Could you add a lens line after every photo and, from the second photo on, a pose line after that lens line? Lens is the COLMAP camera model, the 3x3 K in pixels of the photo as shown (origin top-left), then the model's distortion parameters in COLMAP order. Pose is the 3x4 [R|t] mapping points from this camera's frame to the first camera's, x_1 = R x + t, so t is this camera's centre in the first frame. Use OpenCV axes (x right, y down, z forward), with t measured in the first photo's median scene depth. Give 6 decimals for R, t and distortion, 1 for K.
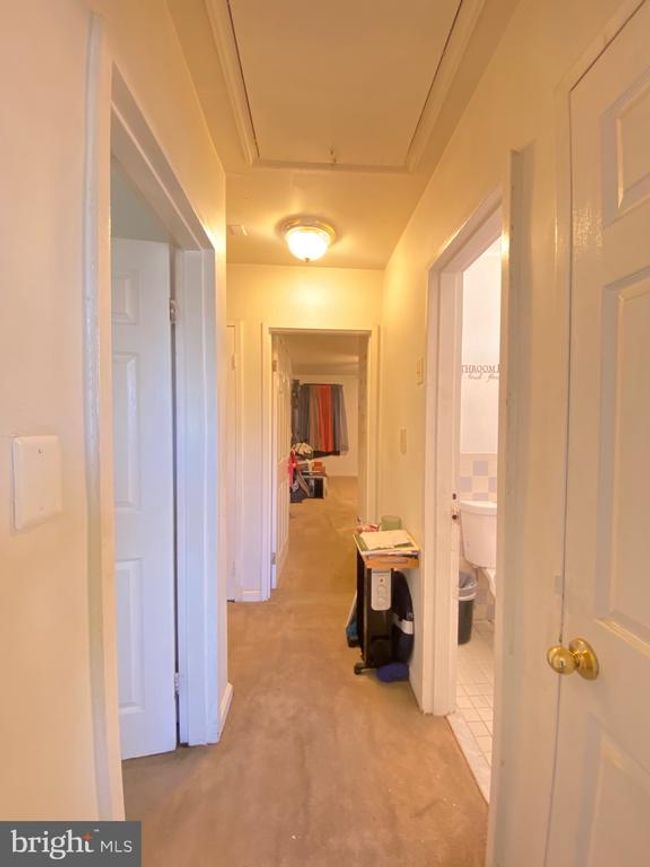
lens RADIAL K [[346.1, 0, 324.3], [0, 346.1, 432.2], [0, 0, 1]] dist [-0.018285, -0.006082]
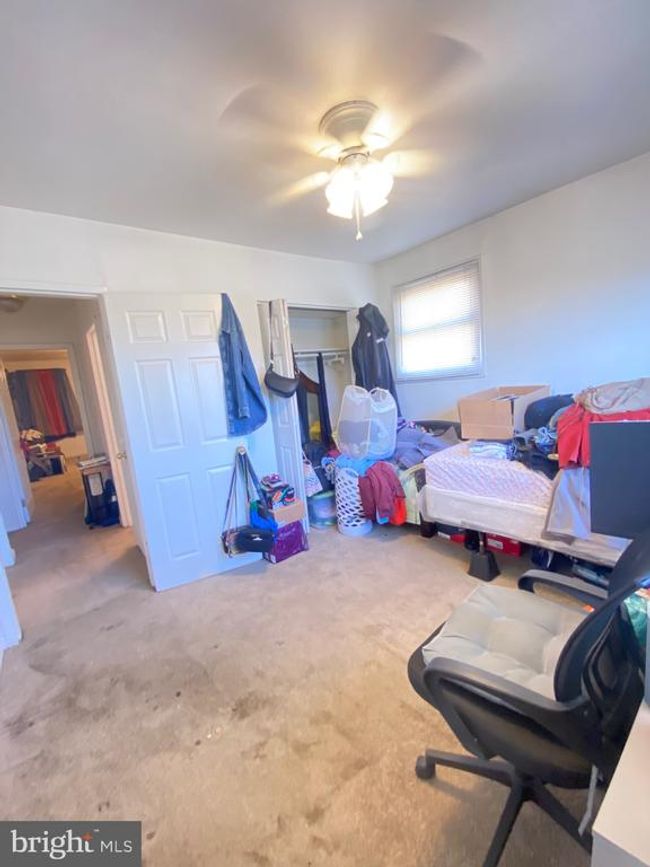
lens RADIAL K [[346.1, 0, 327.4], [0, 346.1, 429.6], [0, 0, 1]] dist [-0.018285, -0.006082]
pose [[0.776751, -0.181418, 0.603113, 0.020027], [0.129275, 0.983150, 0.129241, 0.015349], [-0.616397, -0.022421, 0.787116, -0.413837]]
